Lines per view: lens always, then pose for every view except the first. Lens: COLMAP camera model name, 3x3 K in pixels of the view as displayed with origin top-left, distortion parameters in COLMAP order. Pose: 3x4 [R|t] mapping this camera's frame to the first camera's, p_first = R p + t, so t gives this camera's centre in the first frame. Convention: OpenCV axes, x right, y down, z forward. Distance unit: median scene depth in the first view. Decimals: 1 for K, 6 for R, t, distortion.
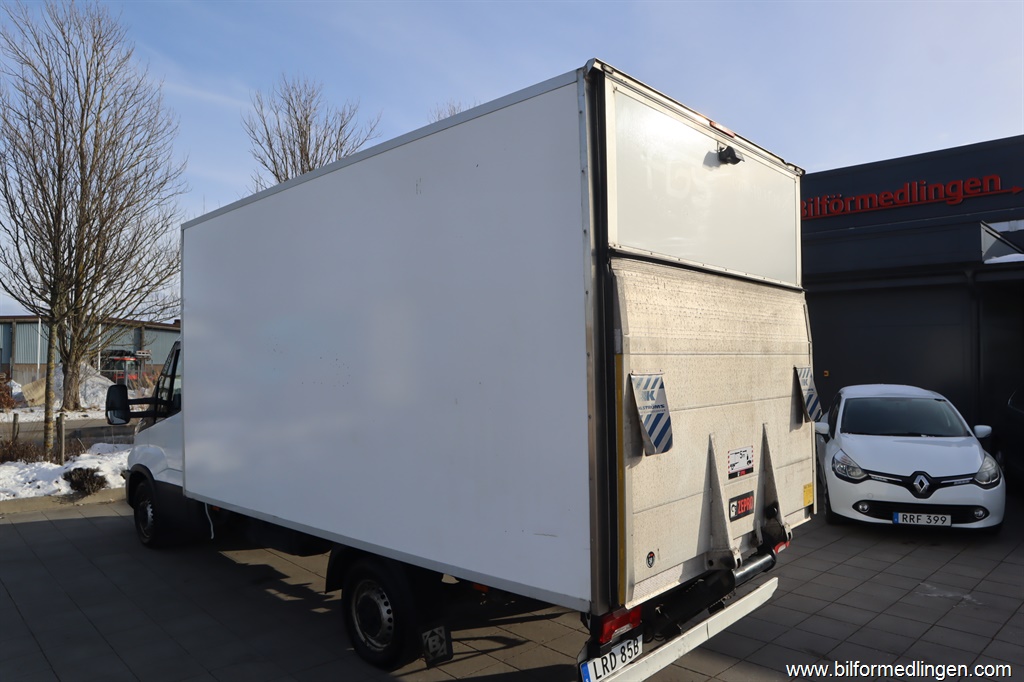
lens RADIAL K [[702.8, 0, 512.0], [0, 702.8, 341.0], [0, 0, 1]] dist [-0.116538, 0.061596]
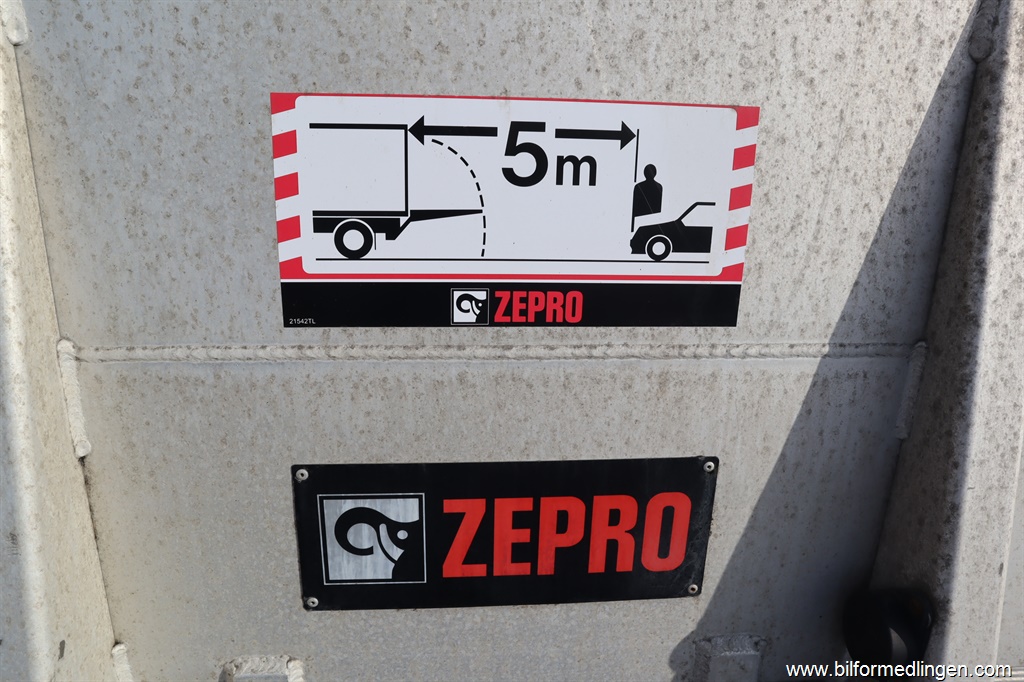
lens RADIAL K [[702.8, 0, 512.0], [0, 702.8, 341.0], [0, 0, 1]] dist [-0.116538, 0.061596]
pose [[0.743196, 0.231229, -0.627849, 0.453160], [-0.012911, 0.943166, 0.332072, 0.171061], [0.668950, -0.238688, 0.703942, 1.002270]]
